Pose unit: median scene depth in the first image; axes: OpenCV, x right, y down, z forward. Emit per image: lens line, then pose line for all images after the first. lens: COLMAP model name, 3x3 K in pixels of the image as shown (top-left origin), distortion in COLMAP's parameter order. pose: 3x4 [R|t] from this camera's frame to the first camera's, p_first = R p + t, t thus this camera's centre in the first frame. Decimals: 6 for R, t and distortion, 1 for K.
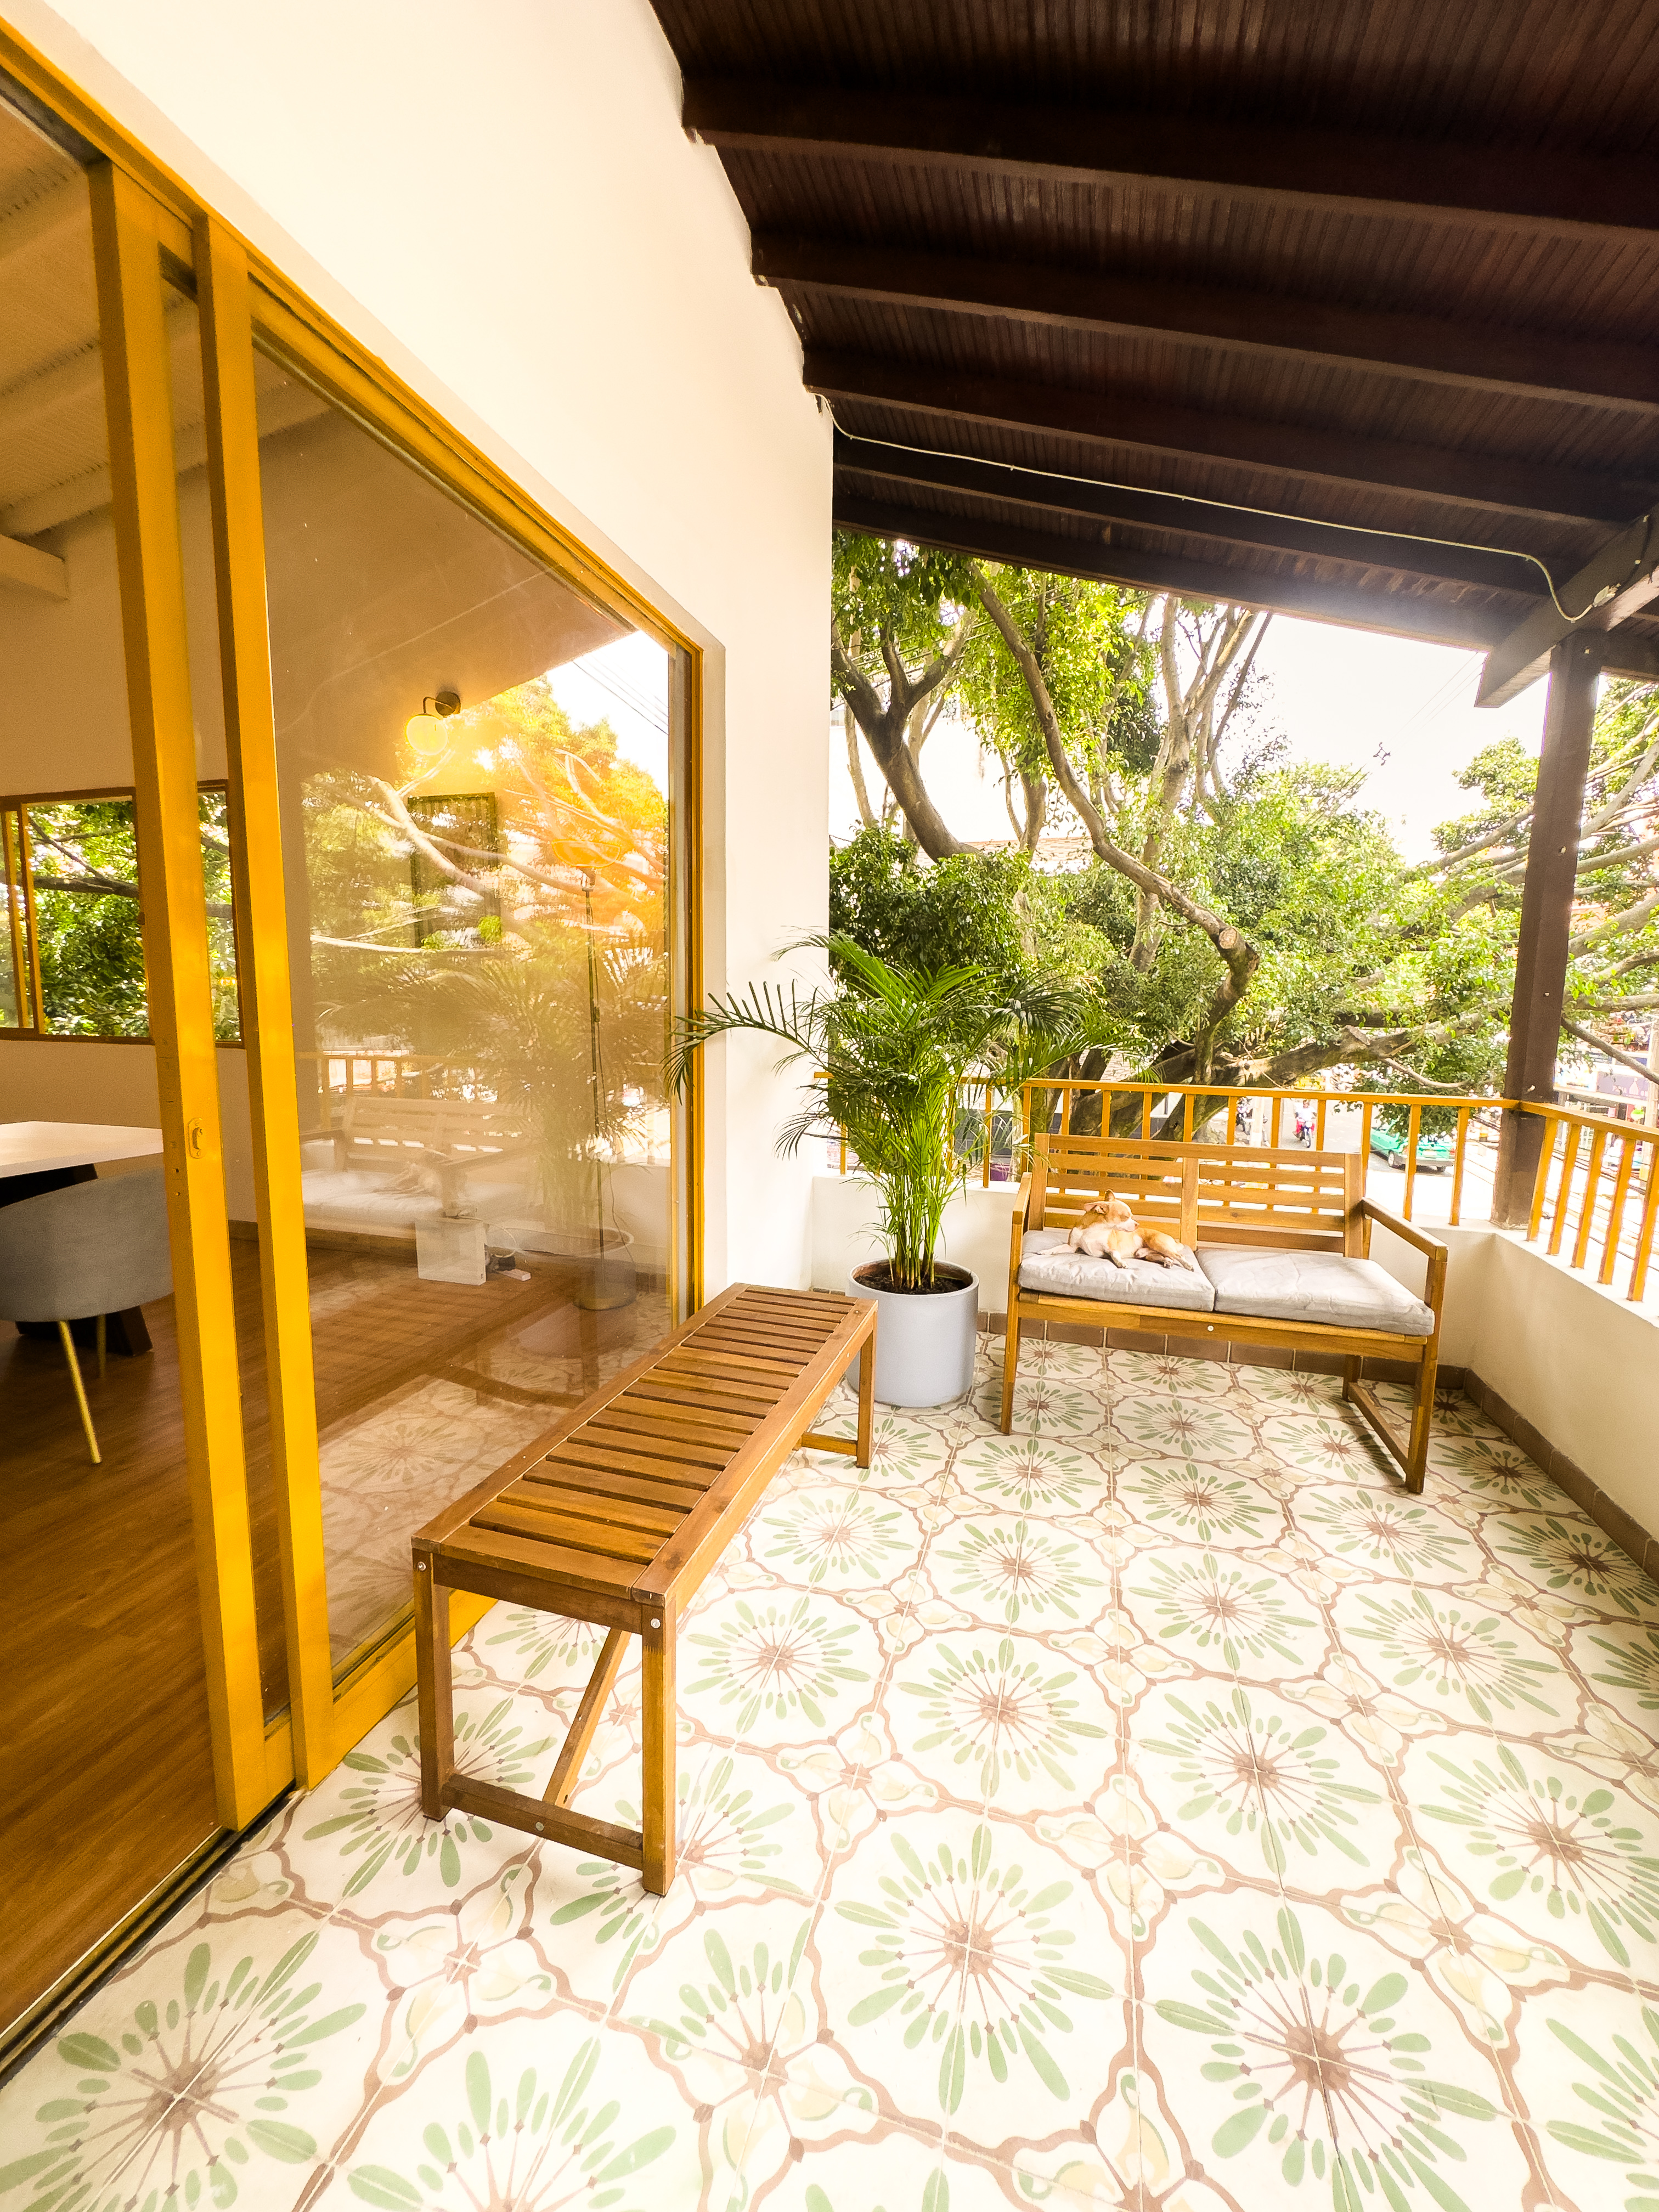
lens RADIAL K [[885.0, 0, 829.5], [0, 885.0, 1106.0], [0, 0, 1]] dist [-0.002733, 0.000704]
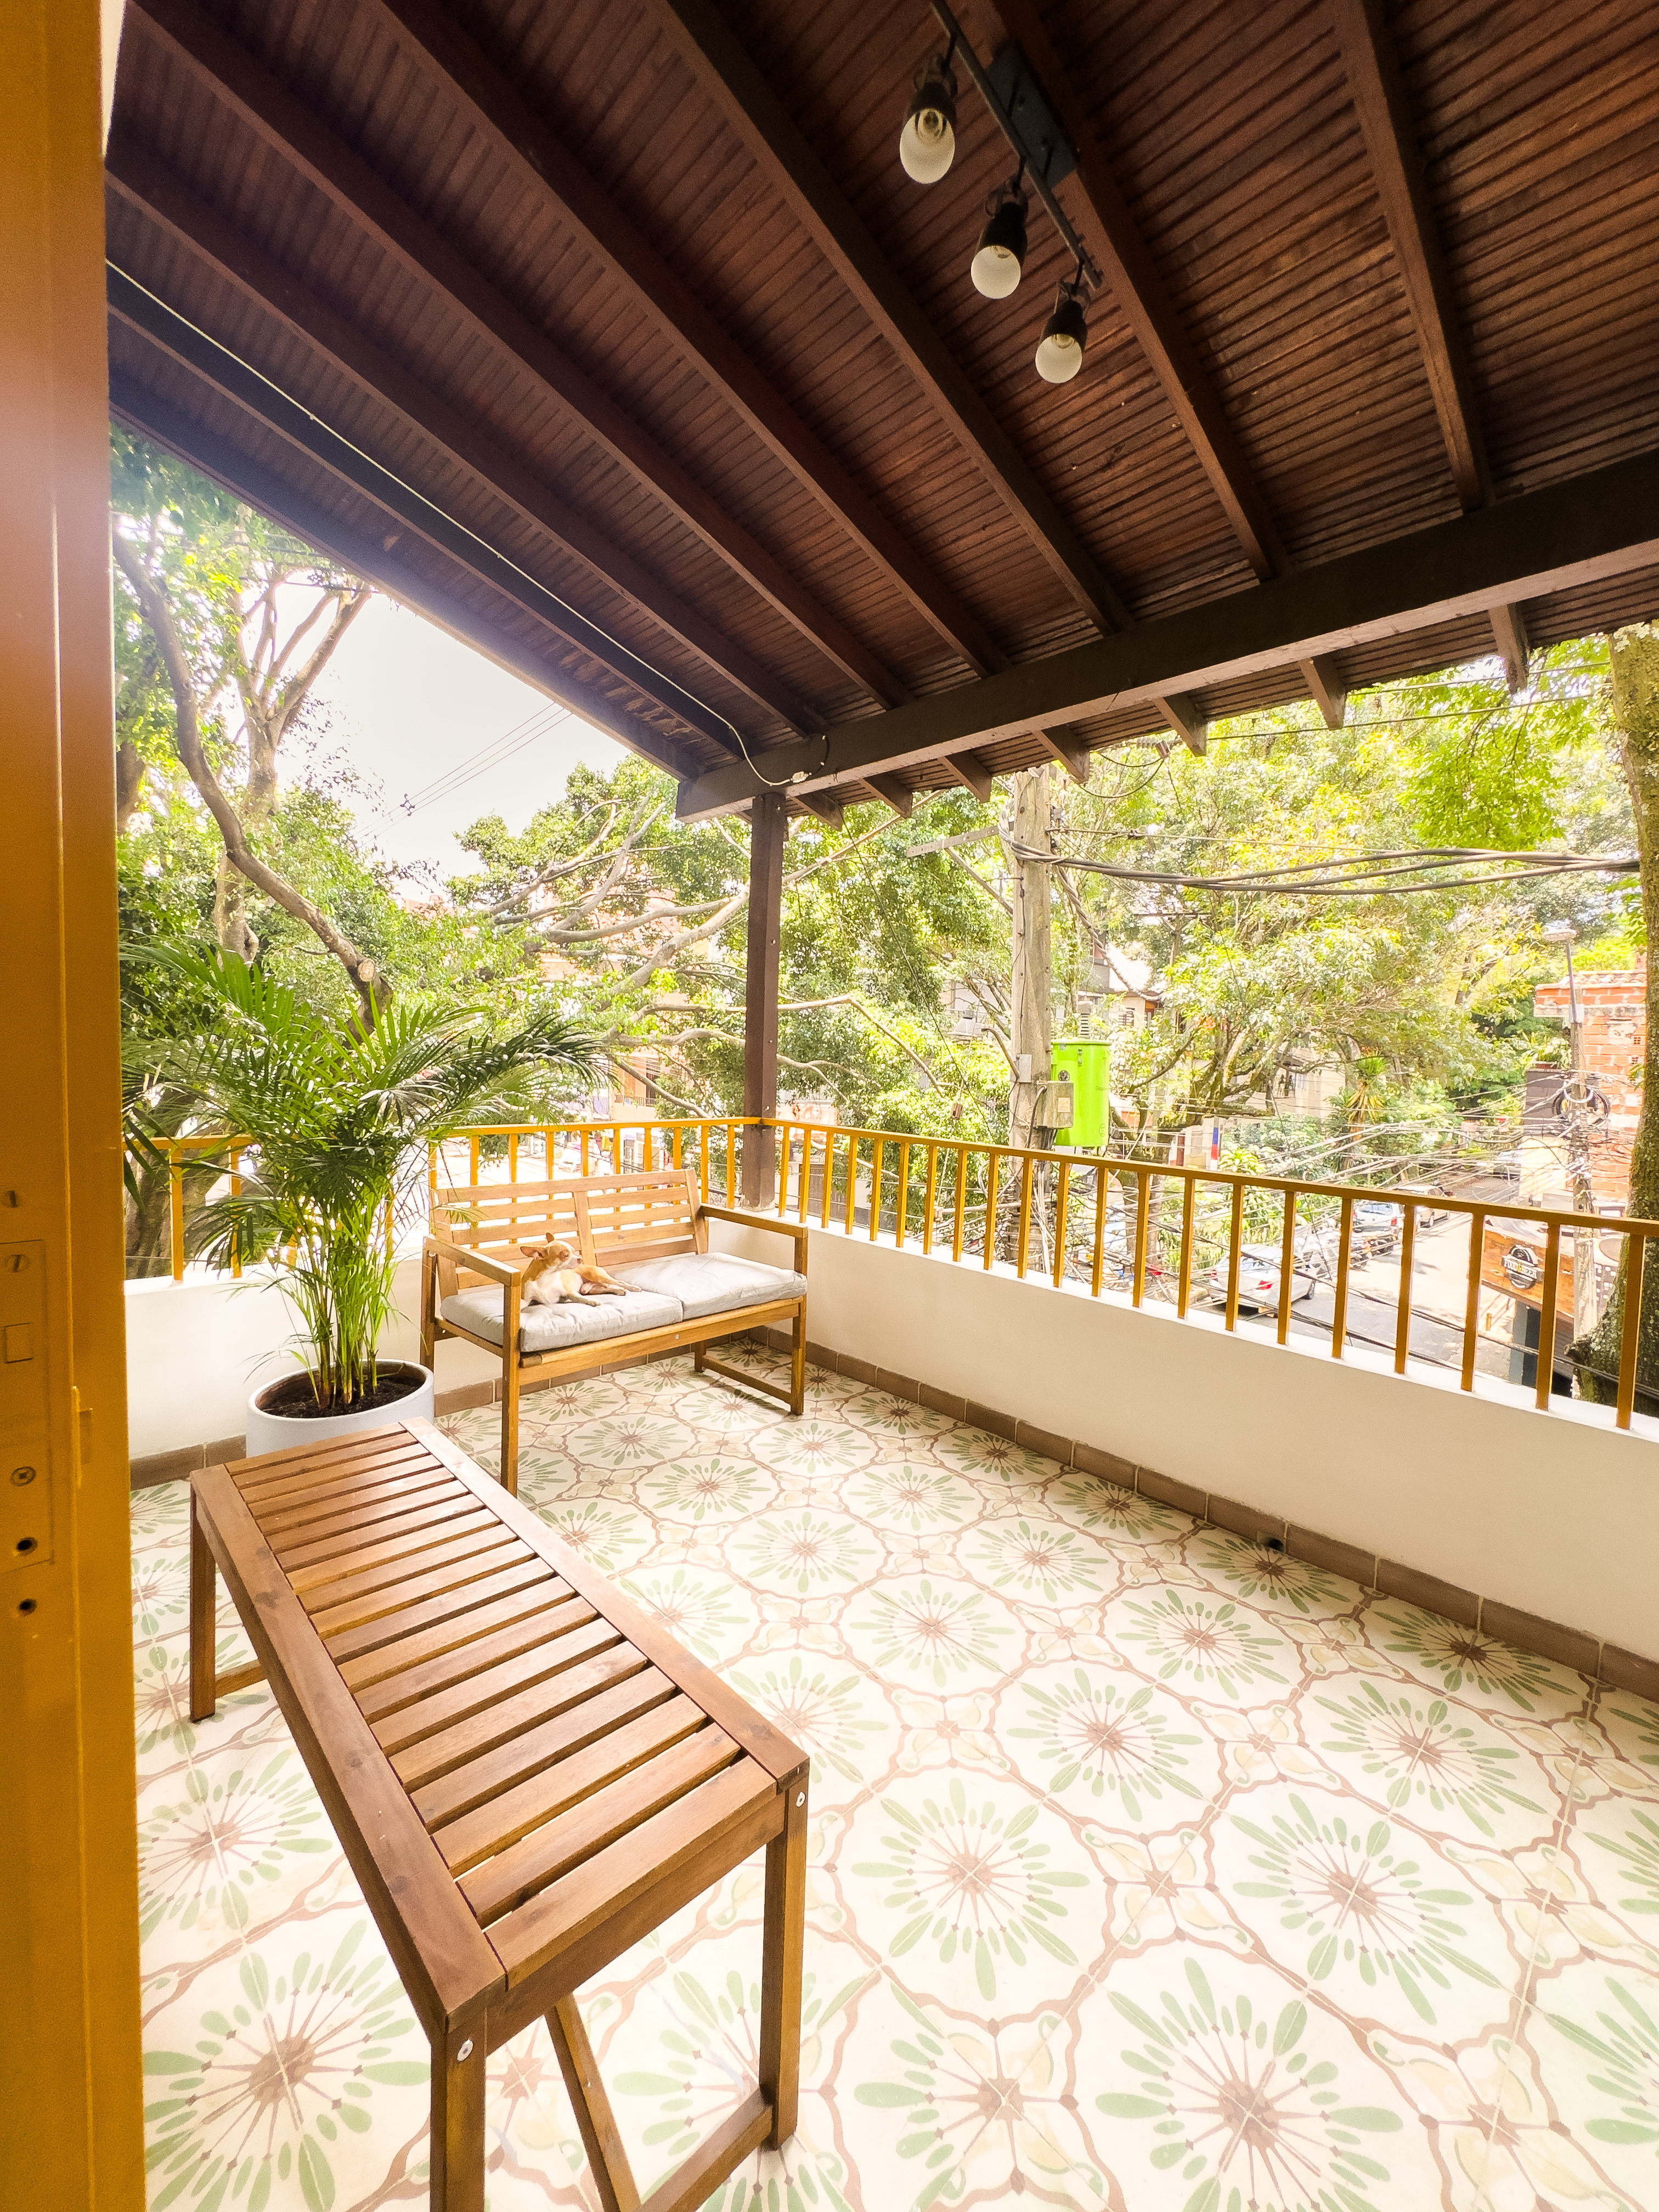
lens RADIAL K [[885.0, 0, 829.5], [0, 885.0, 1106.0], [0, 0, 1]] dist [-0.002733, 0.000704]
pose [[0.494617, -0.052900, 0.867499, -0.402952], [0.080767, 0.996624, 0.014723, -0.039971], [-0.865350, 0.062783, 0.497220, 0.234088]]
